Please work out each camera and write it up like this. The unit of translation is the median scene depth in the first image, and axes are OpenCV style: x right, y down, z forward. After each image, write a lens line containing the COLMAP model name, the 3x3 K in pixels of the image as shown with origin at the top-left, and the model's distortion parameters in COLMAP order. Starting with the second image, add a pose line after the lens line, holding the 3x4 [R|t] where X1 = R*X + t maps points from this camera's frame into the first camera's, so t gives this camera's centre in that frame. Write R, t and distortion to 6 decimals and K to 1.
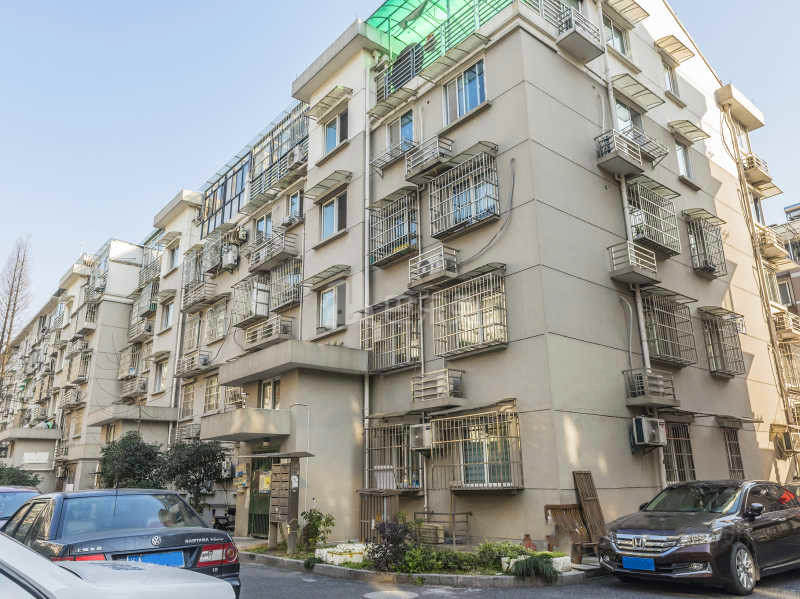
lens RADIAL K [[596.1, 0, 400.0], [0, 596.1, 299.5], [0, 0, 1]] dist [0.001130, -0.006985]
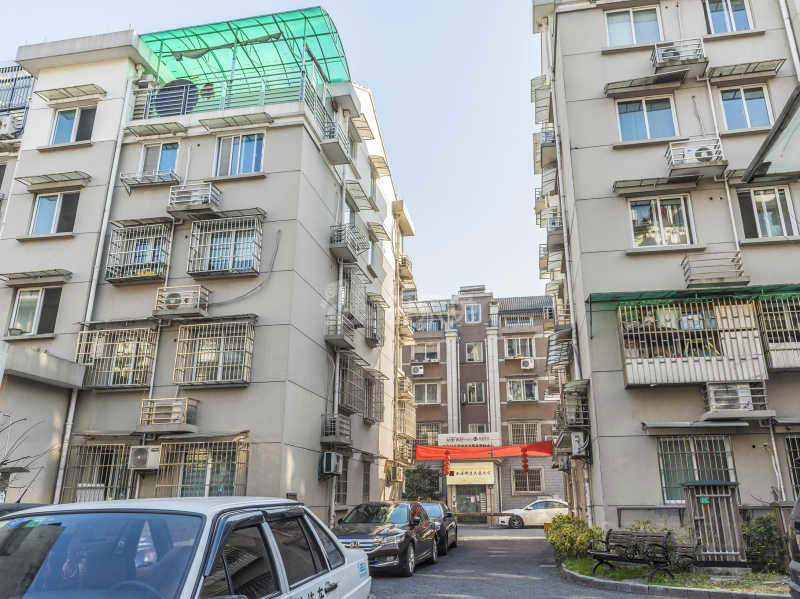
lens RADIAL K [[608.4, 0, 400.0], [0, 608.4, 299.5], [0, 0, 1]] dist [0.004624, -0.004163]
pose [[0.775771, 0.207565, 0.595900, -0.283525], [-0.192080, 0.977214, -0.090326, -0.031101], [-0.601070, -0.044388, 0.797963, -0.114448]]
